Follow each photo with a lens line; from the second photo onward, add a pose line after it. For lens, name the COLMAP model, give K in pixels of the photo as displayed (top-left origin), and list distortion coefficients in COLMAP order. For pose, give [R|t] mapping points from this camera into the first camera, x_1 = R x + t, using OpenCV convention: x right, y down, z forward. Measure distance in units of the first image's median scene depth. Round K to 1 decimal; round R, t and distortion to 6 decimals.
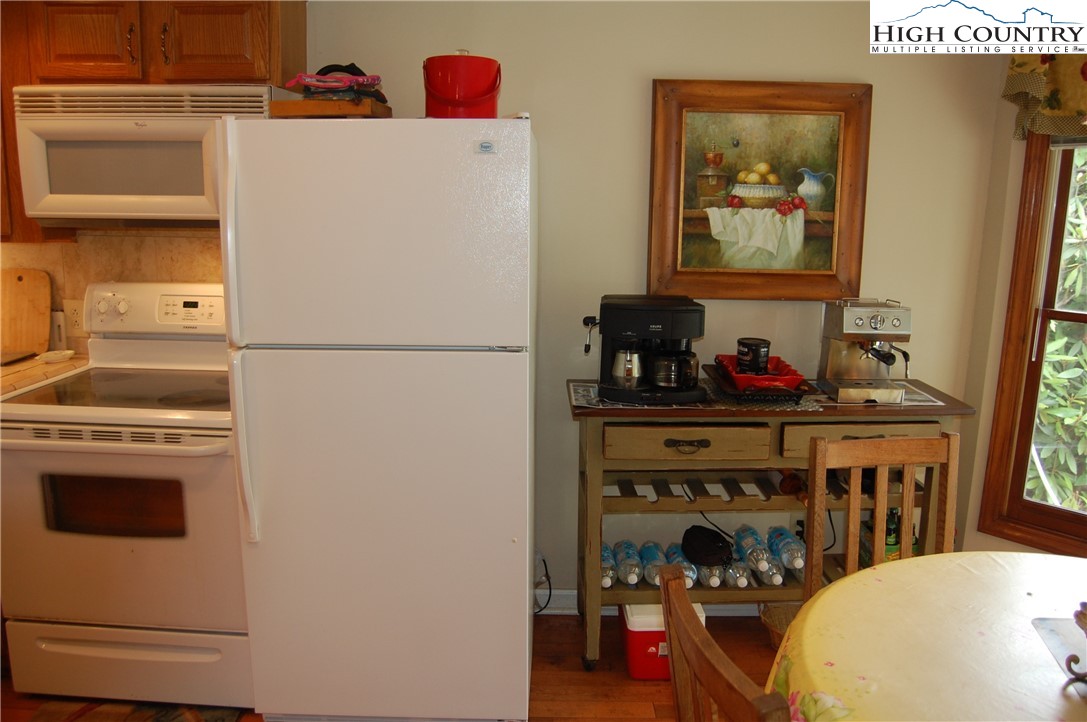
lens RADIAL K [[850.1, 0, 545.9], [0, 850.1, 364.3], [0, 0, 1]] dist [-0.087414, 0.025553]
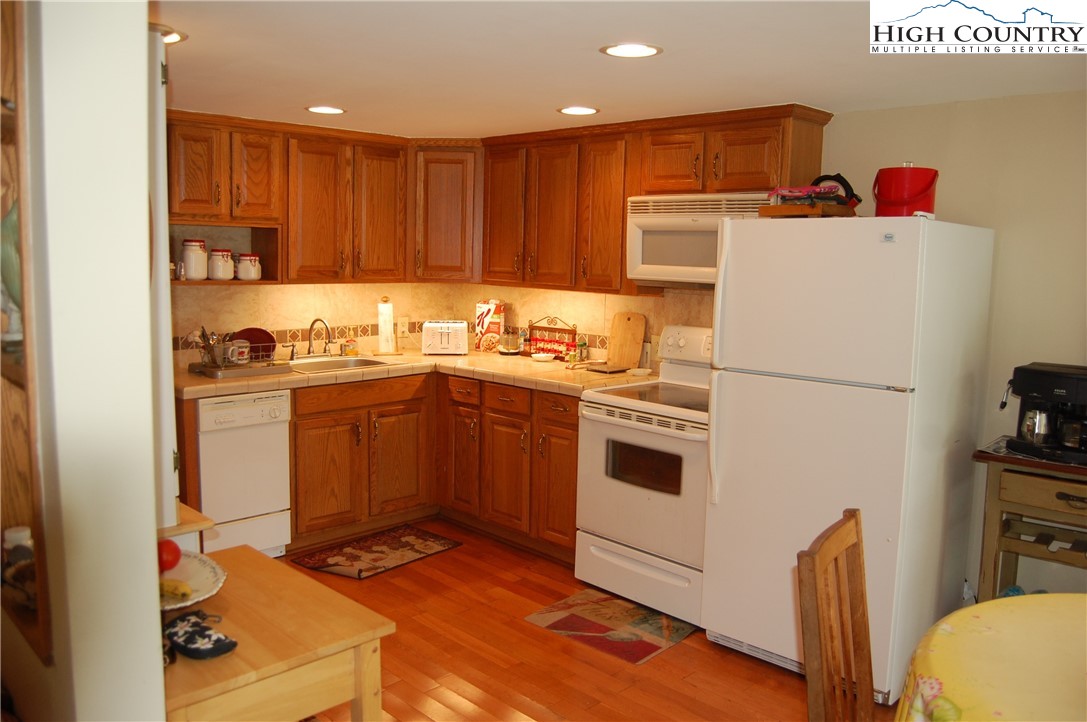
lens RADIAL K [[850.1, 0, 545.0], [0, 850.1, 358.3], [0, 0, 1]] dist [-0.087414, 0.025553]
pose [[0.720190, 0.082328, -0.688874, 0.359639], [-0.145470, 0.988781, -0.033913, 0.046012], [0.678354, 0.124634, 0.724087, -0.244753]]
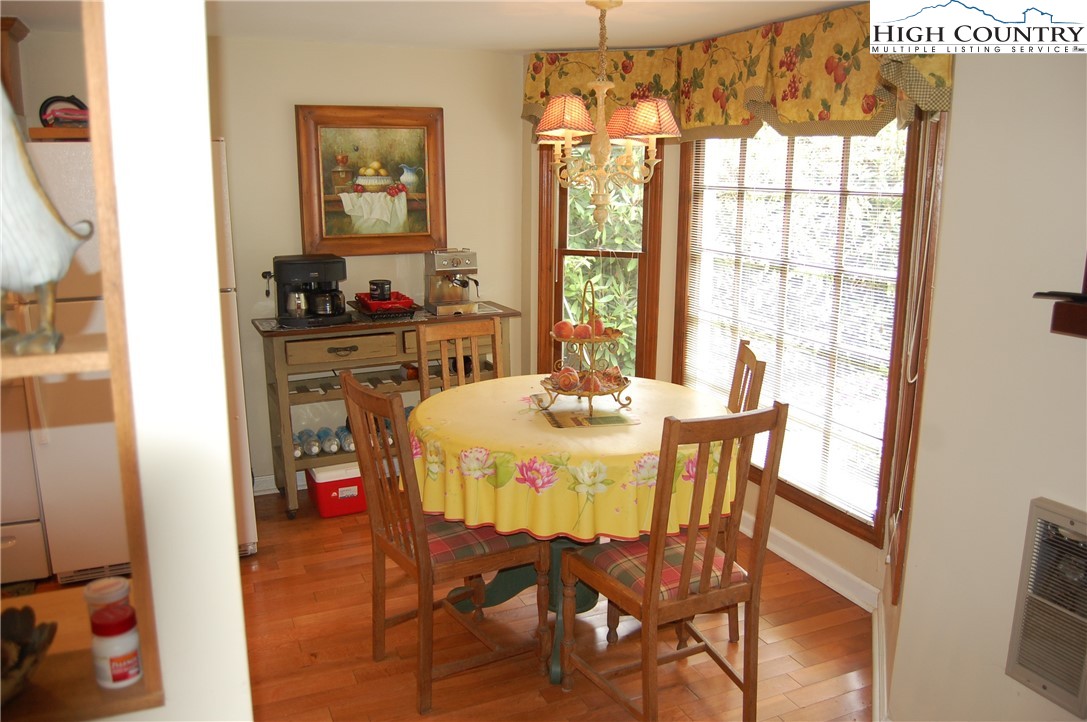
lens RADIAL K [[850.1, 0, 544.6], [0, 850.1, 363.9], [0, 0, 1]] dist [-0.087414, 0.025553]
pose [[0.909795, -0.102150, 0.402292, -0.108173], [0.093498, 0.994769, 0.041143, 0.084301], [-0.404390, 0.000182, 0.914587, -0.494153]]
